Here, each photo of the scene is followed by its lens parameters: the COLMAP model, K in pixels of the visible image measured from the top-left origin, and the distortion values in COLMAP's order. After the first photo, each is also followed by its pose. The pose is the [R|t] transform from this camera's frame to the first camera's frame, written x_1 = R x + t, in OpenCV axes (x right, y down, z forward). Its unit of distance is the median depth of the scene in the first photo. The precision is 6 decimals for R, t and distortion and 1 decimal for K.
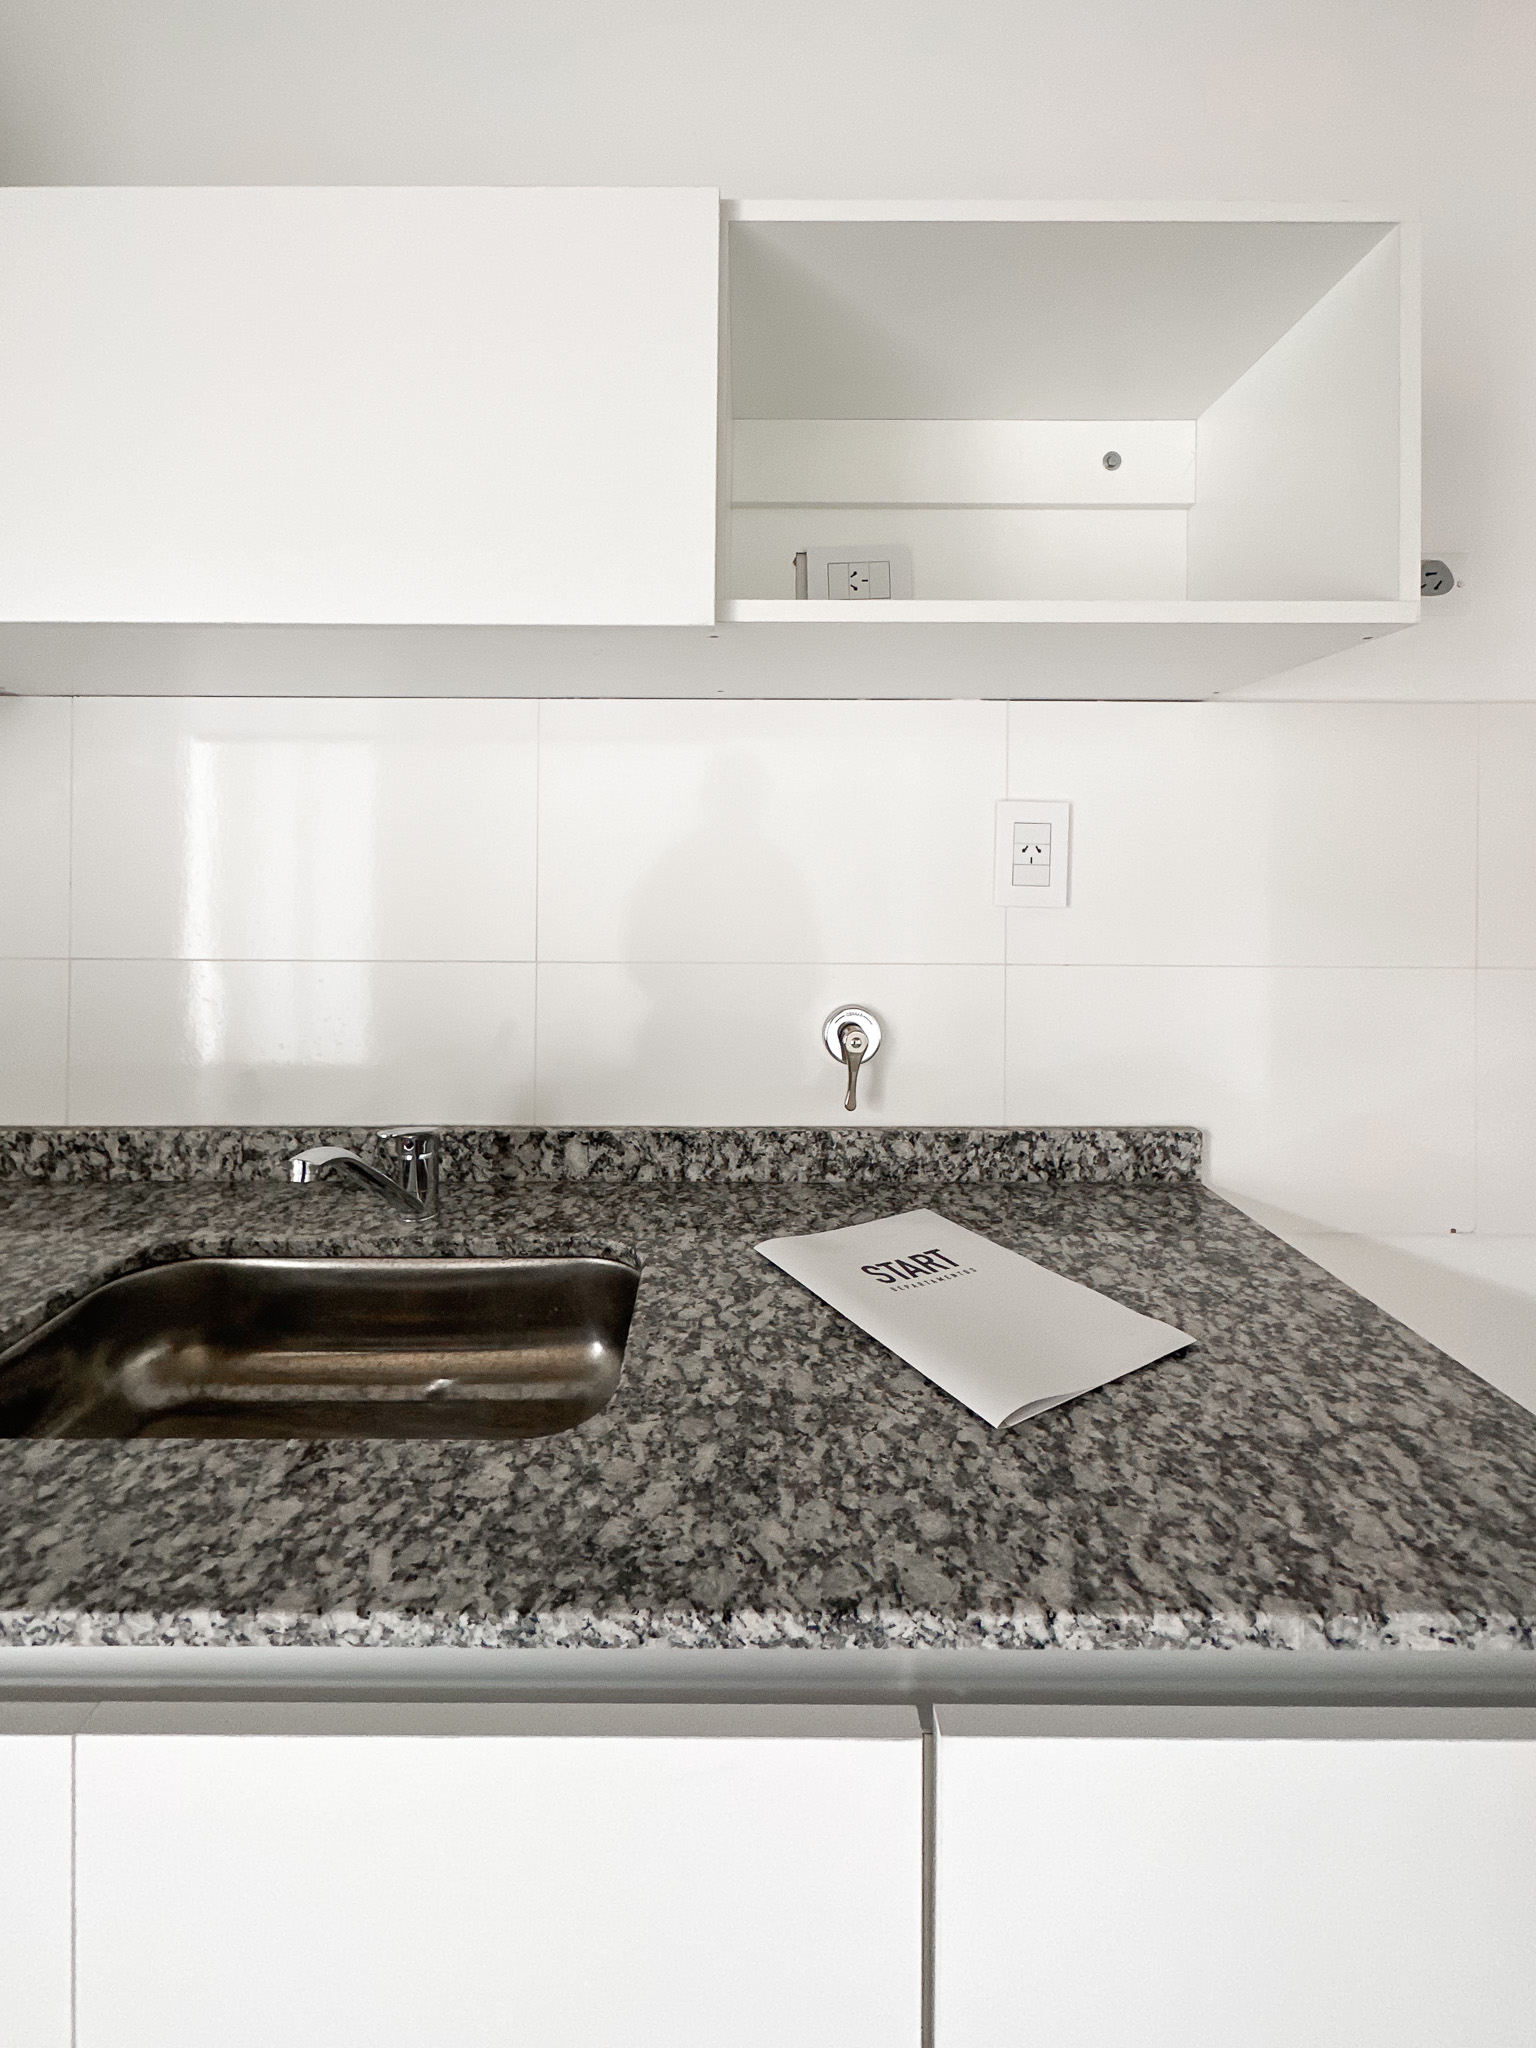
lens RADIAL K [[827.2, 0, 763.3], [0, 827.2, 1019.5], [0, 0, 1]] dist [-0.007467, 0.000165]
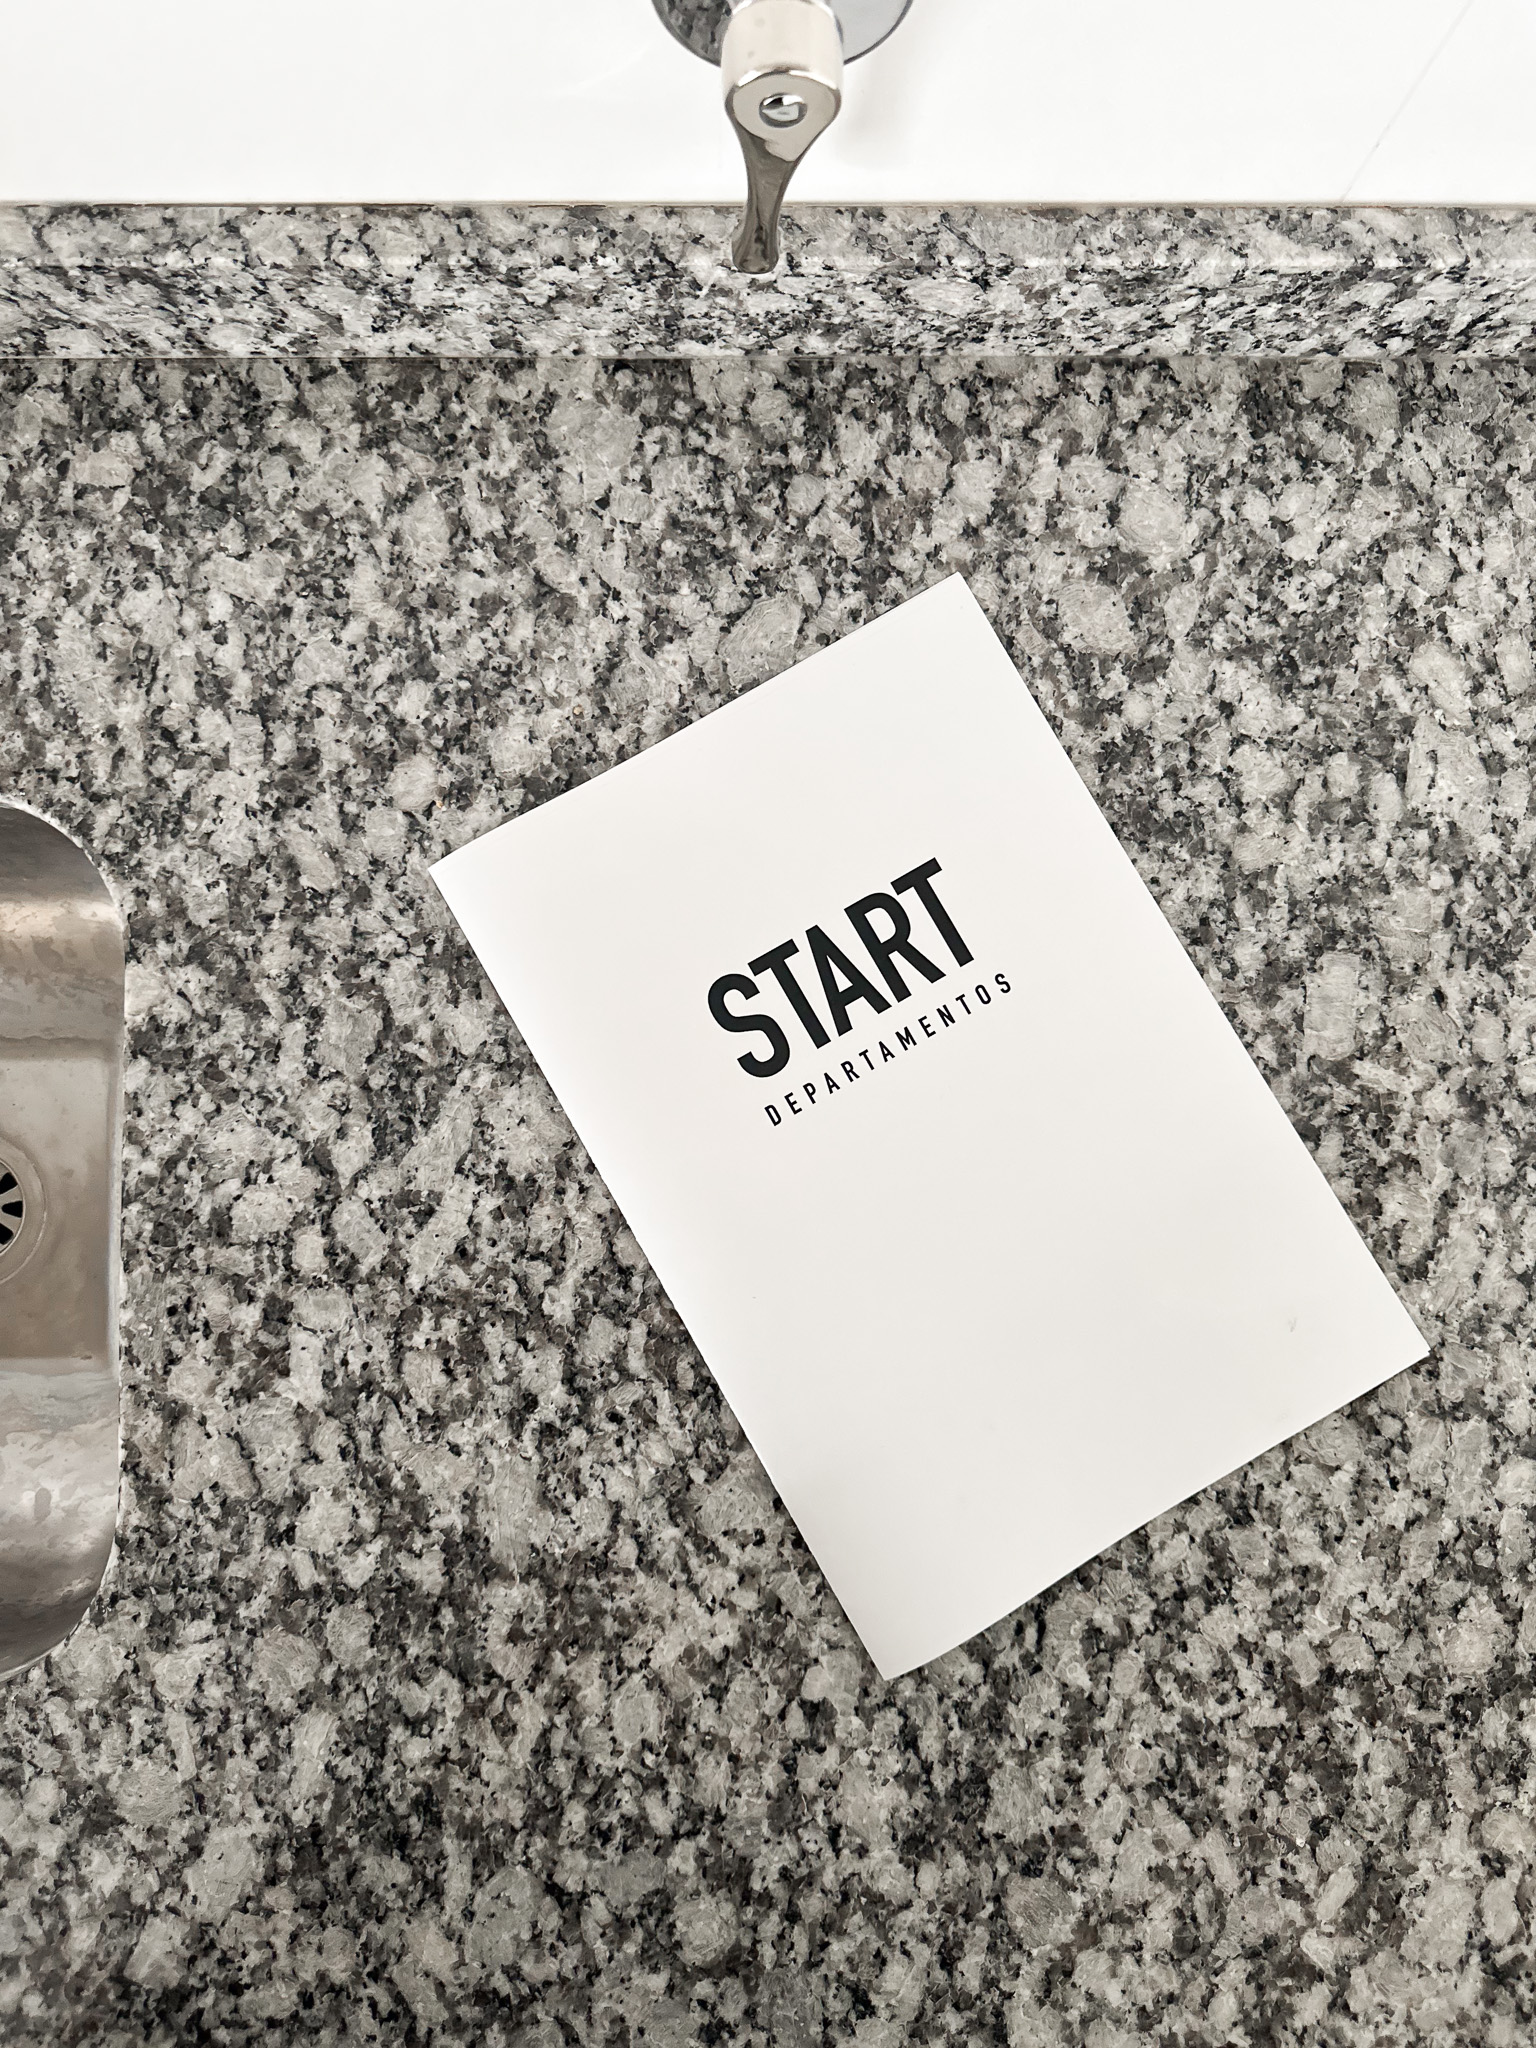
lens RADIAL K [[1419.7, 0, 767.4], [0, 1419.7, 1018.3], [0, 0, 1]] dist [0.012138, -0.027370]
pose [[0.999760, 0.014163, 0.016741, 0.191099], [-0.019966, 0.272340, 0.961994, -0.455105], [0.009066, -0.962097, 0.272557, 1.152360]]
